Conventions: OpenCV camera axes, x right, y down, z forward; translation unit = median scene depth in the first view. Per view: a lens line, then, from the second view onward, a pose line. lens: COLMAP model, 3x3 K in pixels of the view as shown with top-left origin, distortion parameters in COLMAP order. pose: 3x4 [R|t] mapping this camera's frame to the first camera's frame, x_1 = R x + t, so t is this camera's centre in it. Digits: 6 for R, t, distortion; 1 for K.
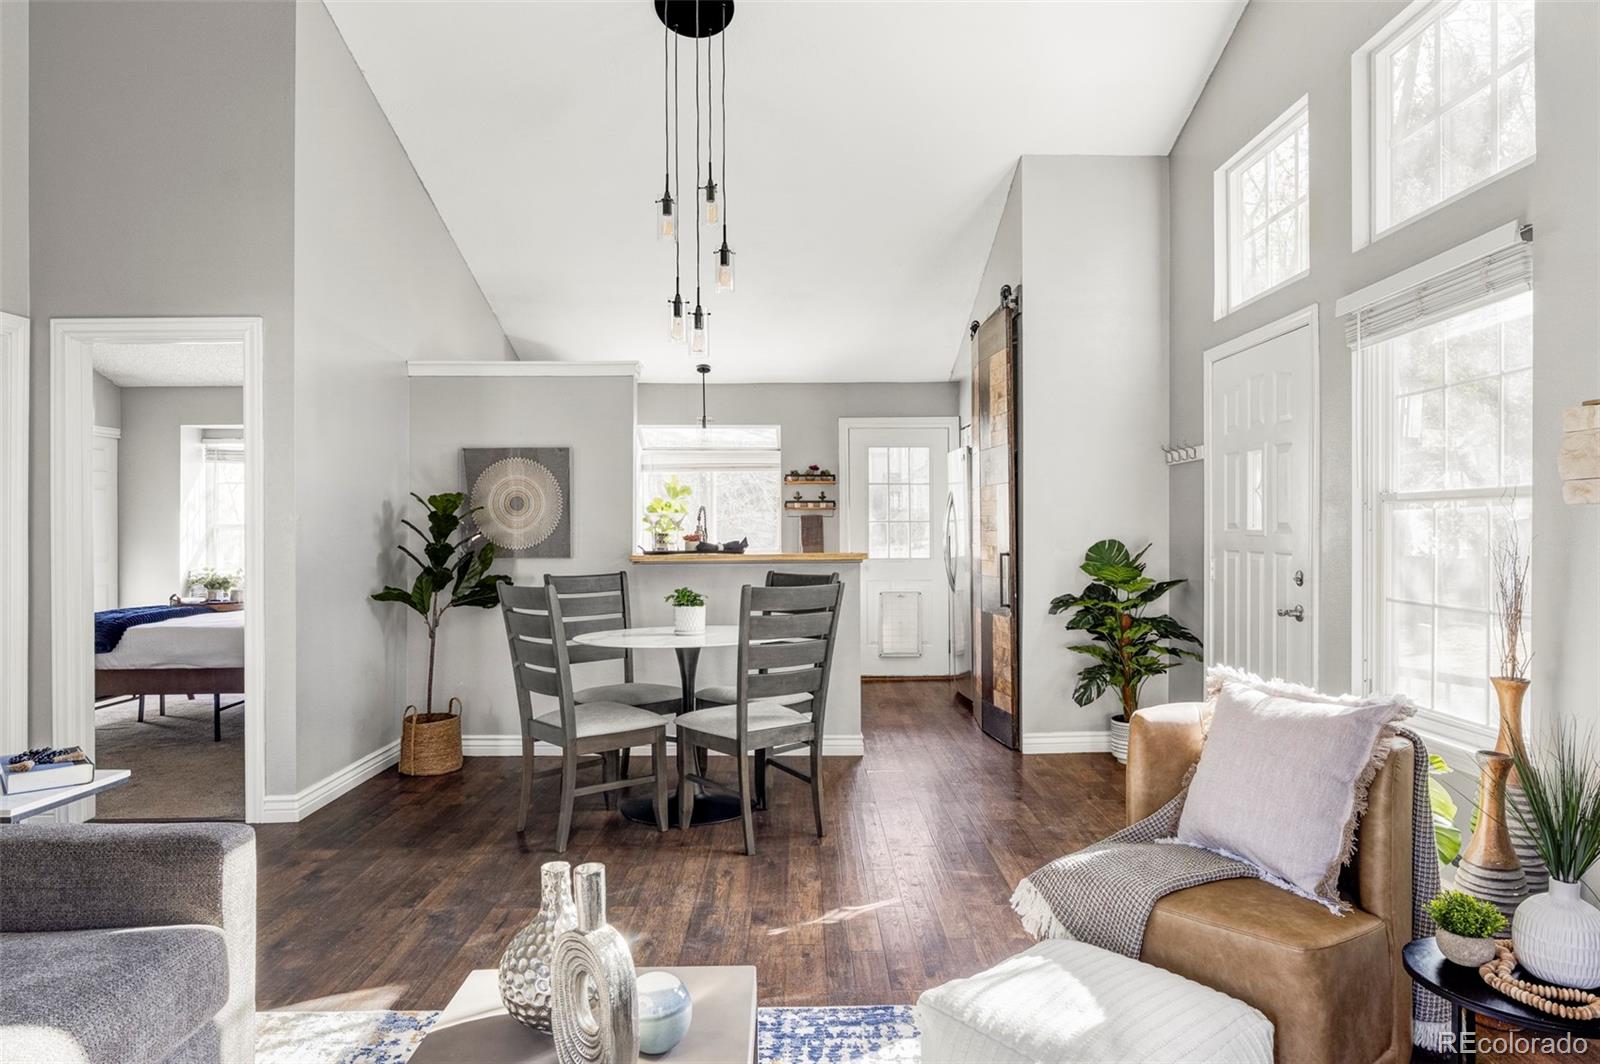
lens RADIAL K [[918.2, 0, 800.0], [0, 918.2, 532.0], [0, 0, 1]] dist [-0.000636, 0.000534]
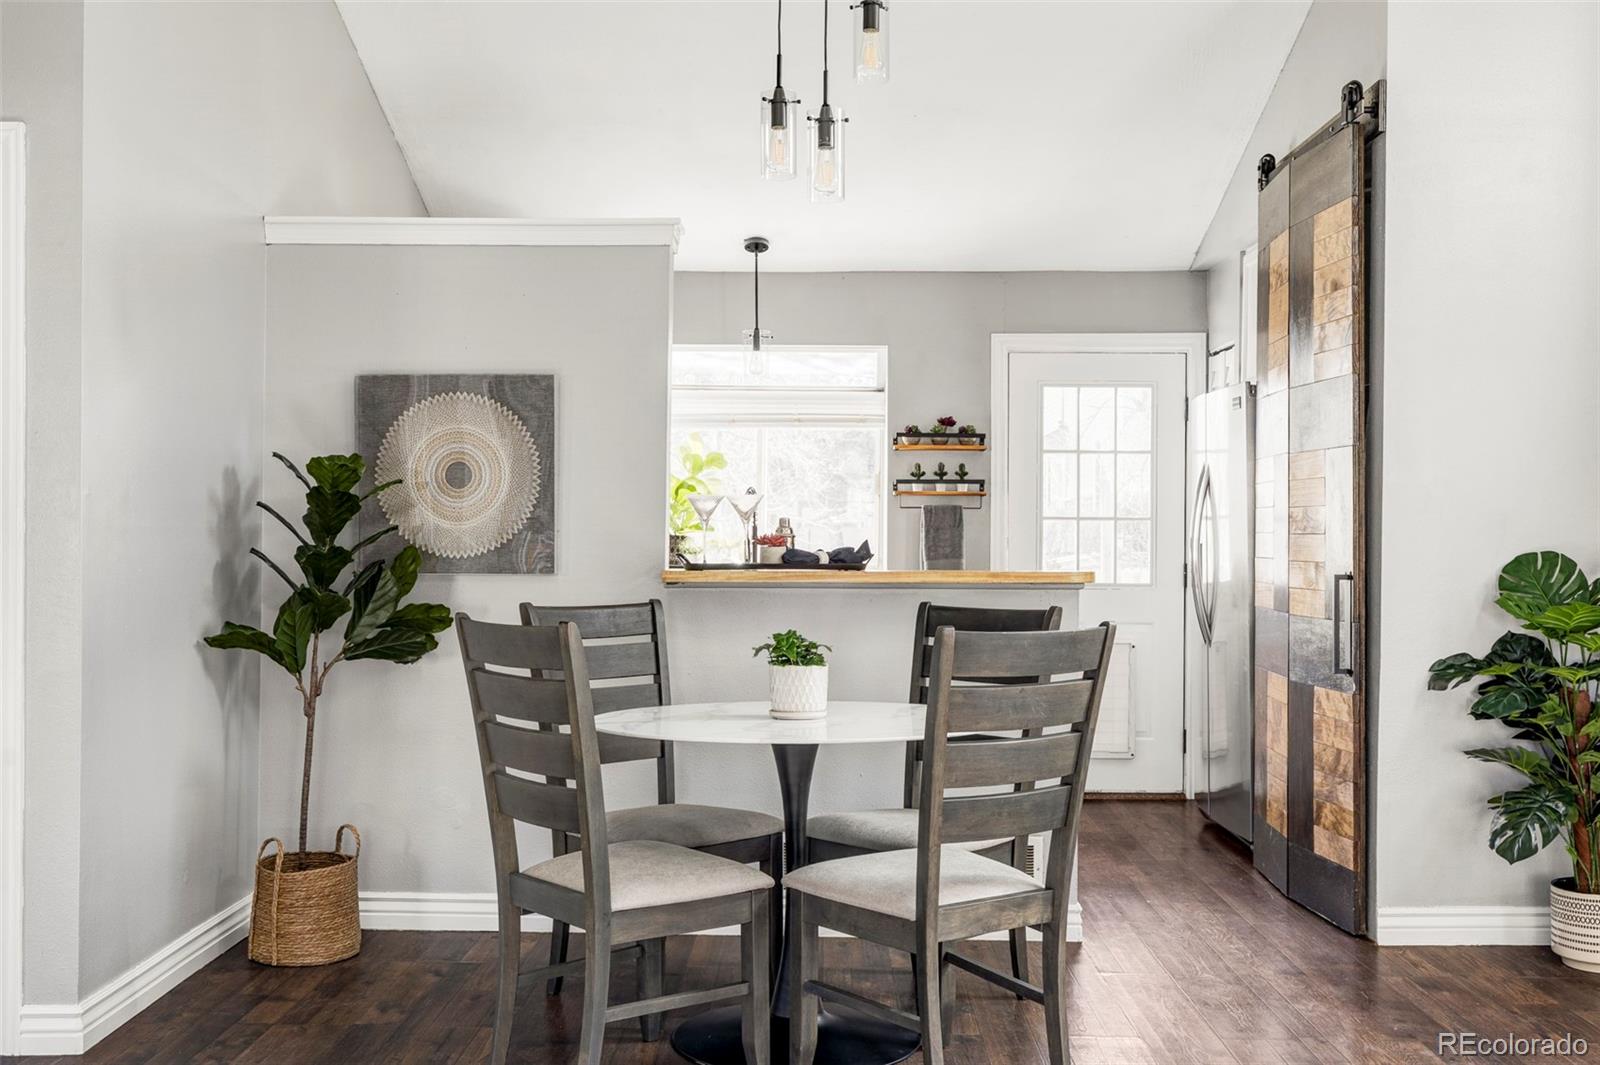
lens RADIAL K [[1547.3, 0, 799.7], [0, 1547.3, 544.6], [0, 0, 1]] dist [0.011121, -0.002078]
pose [[0.999397, 0.010777, -0.033010, -0.074942], [-0.010665, 0.999937, 0.003578, 0.005636], [0.033047, -0.003224, 0.999449, 0.077551]]
